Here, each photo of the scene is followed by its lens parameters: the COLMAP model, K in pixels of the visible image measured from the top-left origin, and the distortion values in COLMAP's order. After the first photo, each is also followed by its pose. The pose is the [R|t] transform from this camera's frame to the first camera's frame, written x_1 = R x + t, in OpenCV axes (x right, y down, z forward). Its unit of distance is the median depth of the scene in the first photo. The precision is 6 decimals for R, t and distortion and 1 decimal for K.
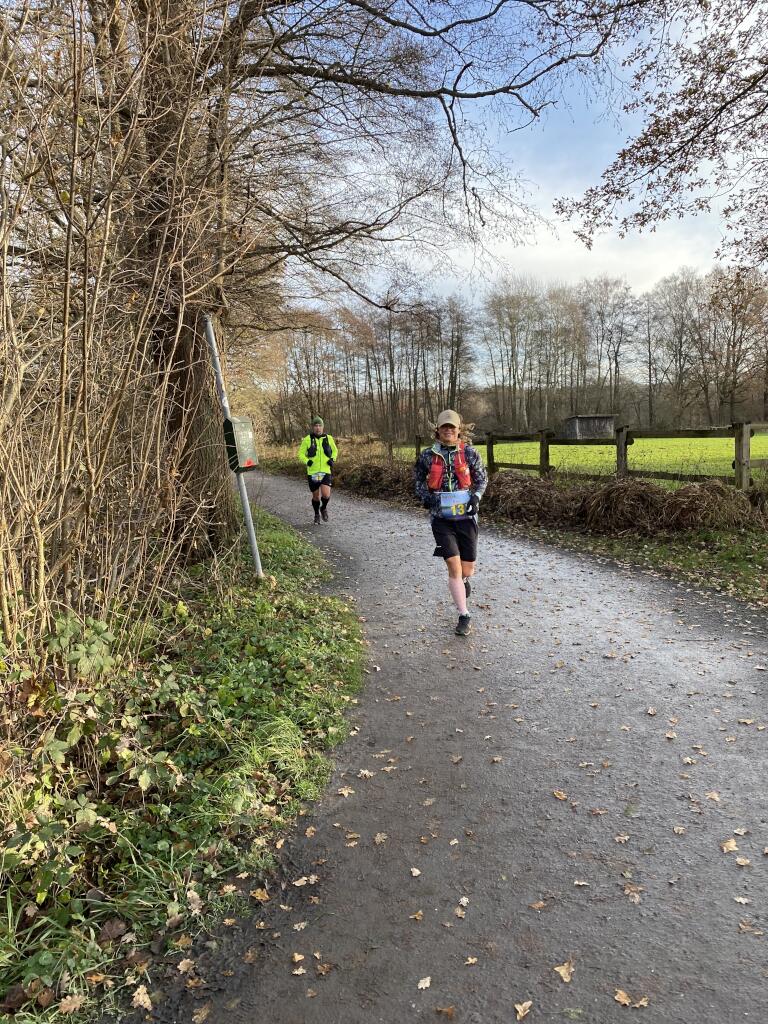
lens RADIAL K [[805.5, 0, 383.8], [0, 805.5, 470.4], [0, 0, 1]] dist [0.026432, -0.011230]
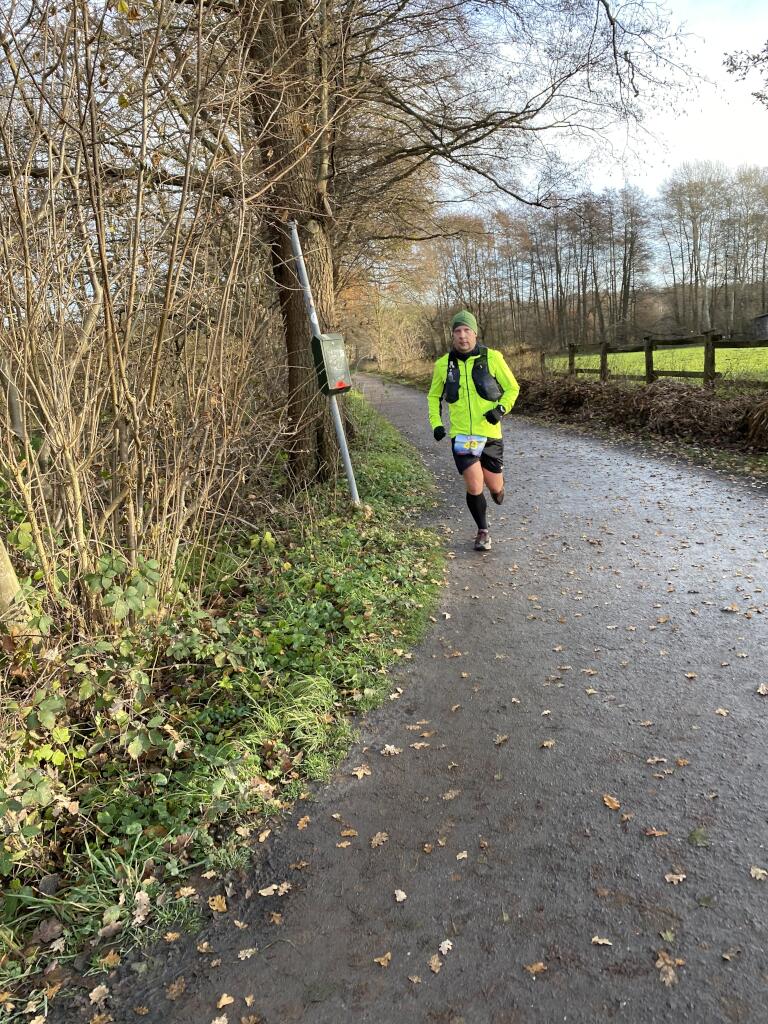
lens RADIAL K [[805.5, 0, 383.8], [0, 805.5, 470.4], [0, 0, 1]] dist [0.026432, -0.011230]
pose [[0.976828, -0.007769, -0.213887, 0.079783], [0.030586, 0.994151, 0.103580, -0.004419], [0.211831, -0.107722, 0.971352, 0.101650]]
